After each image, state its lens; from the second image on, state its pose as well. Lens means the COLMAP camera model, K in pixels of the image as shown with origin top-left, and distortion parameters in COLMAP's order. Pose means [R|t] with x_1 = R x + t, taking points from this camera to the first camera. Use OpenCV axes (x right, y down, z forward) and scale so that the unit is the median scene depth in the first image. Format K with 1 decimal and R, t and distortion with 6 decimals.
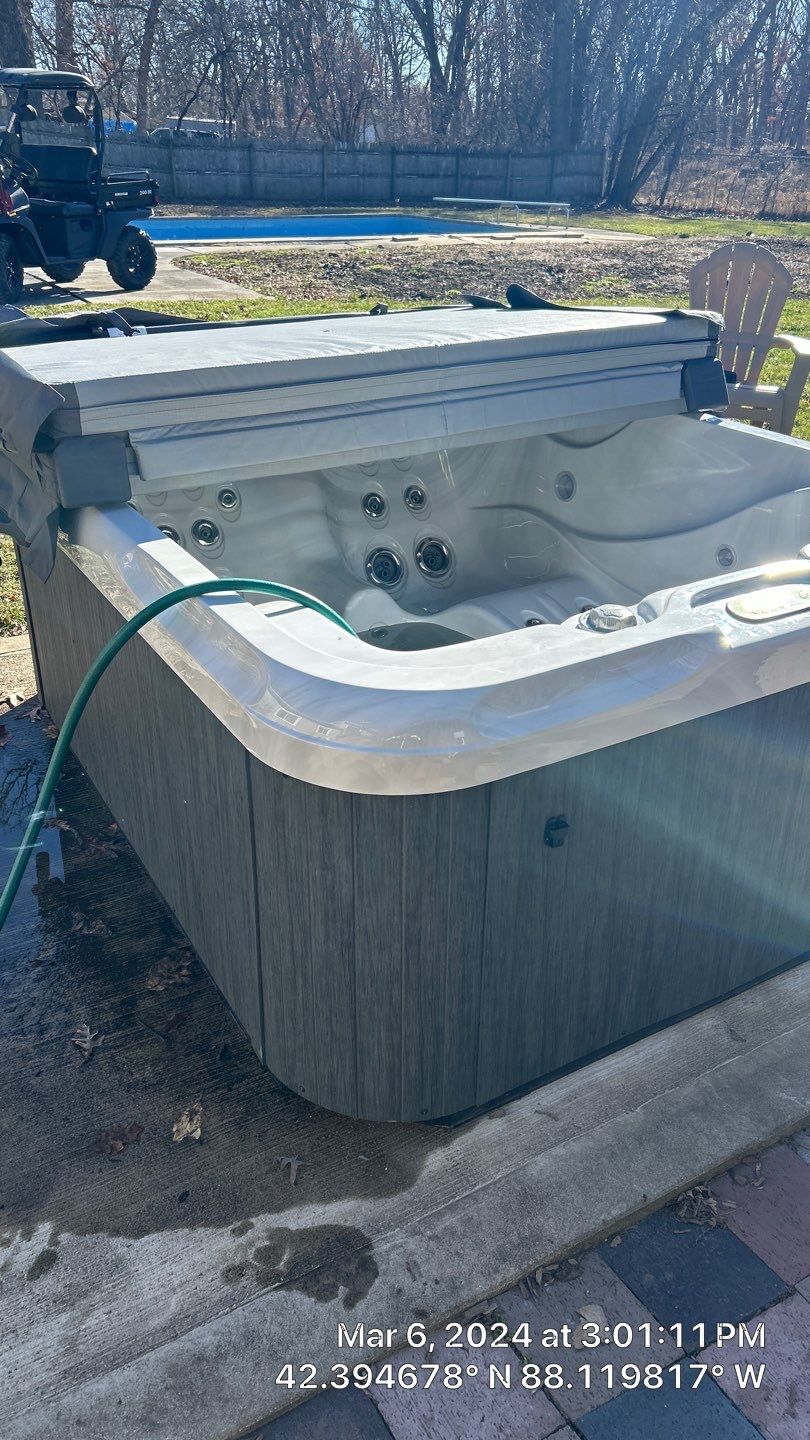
lens RADIAL K [[1093.9, 0, 394.3], [0, 1093.9, 704.5], [0, 0, 1]] dist [0.049161, -0.045386]
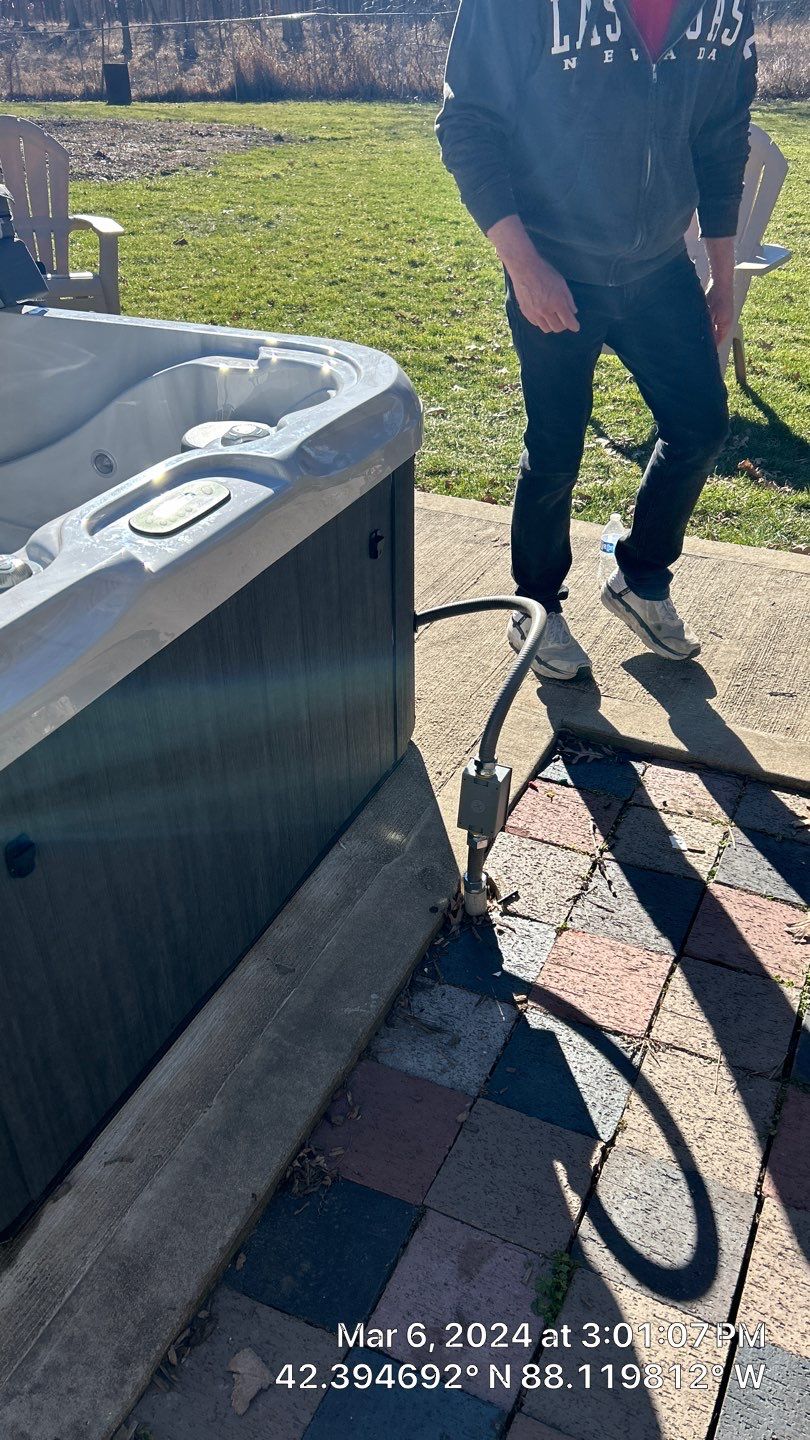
lens RADIAL K [[1093.9, 0, 394.3], [0, 1093.9, 704.5], [0, 0, 1]] dist [0.049161, -0.045386]
pose [[0.829250, -0.321129, 0.457406, 0.038403], [0.282326, 0.947033, 0.153040, -0.028325], [-0.482324, 0.002229, 0.875990, 0.155088]]
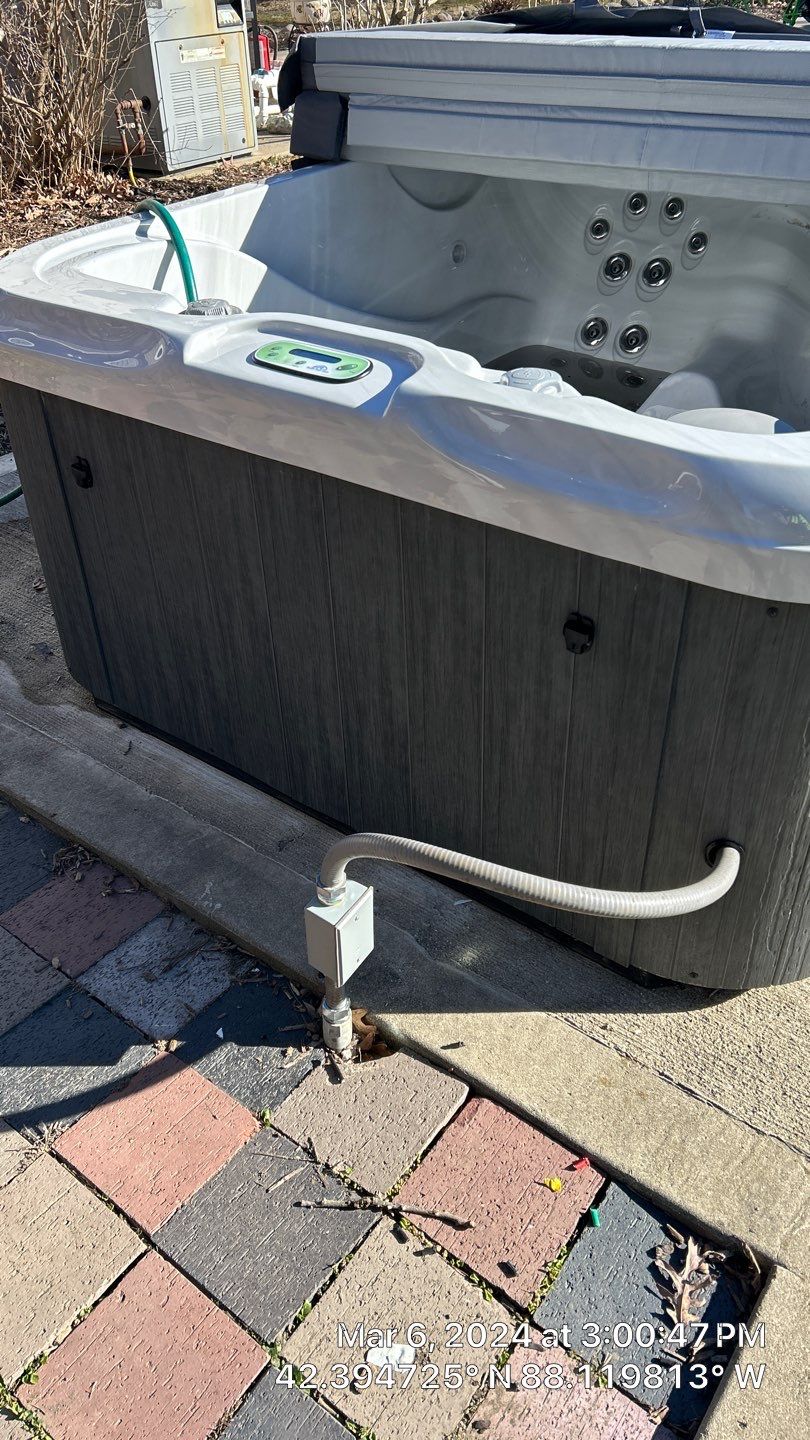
lens RADIAL K [[1093.9, 0, 394.3], [0, 1093.9, 704.5], [0, 0, 1]] dist [0.049161, -0.045386]
pose [[0.379228, 0.528536, -0.759497, 1.061804], [-0.391893, 0.835300, 0.385609, -0.205350], [0.838216, 0.151408, 0.523898, 0.622717]]
